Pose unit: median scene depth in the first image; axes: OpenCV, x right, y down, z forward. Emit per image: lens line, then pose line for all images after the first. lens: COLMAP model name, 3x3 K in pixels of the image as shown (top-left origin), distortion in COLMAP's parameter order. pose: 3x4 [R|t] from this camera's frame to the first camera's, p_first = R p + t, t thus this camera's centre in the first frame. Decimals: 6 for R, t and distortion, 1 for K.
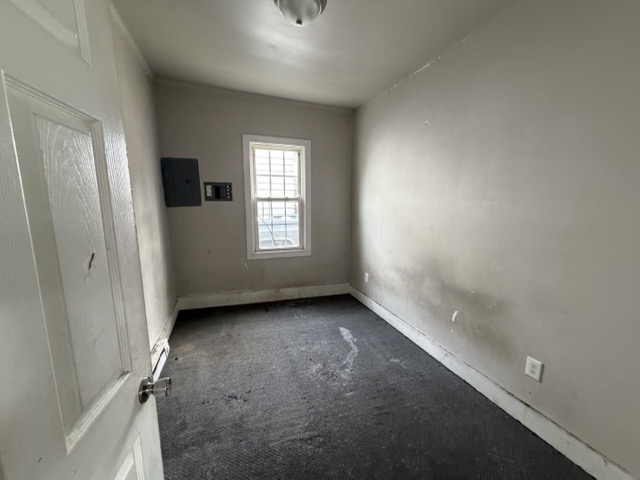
lens RADIAL K [[255.4, 0, 320.2], [0, 255.4, 240.4], [0, 0, 1]] dist [-0.000473, -0.000147]
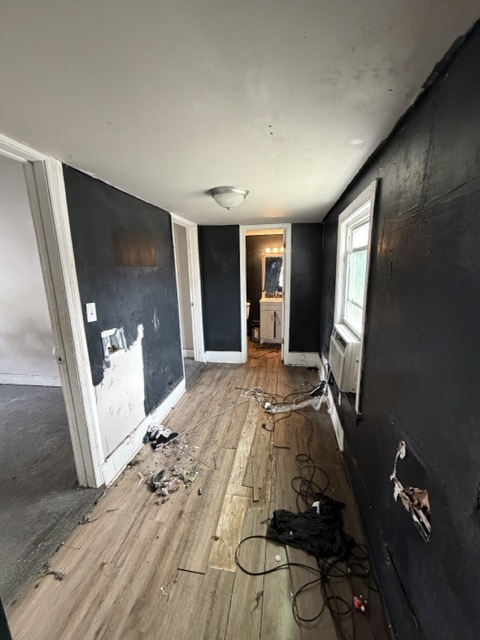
lens RADIAL K [[255.4, 0, 241.3], [0, 255.4, 321.6], [0, 0, 1]] dist [-0.000473, -0.000147]
pose [[0.485020, -0.194993, 0.852486, -0.159526], [0.165952, 0.977633, 0.129200, 0.098288], [-0.858612, 0.078807, 0.506531, -0.619620]]
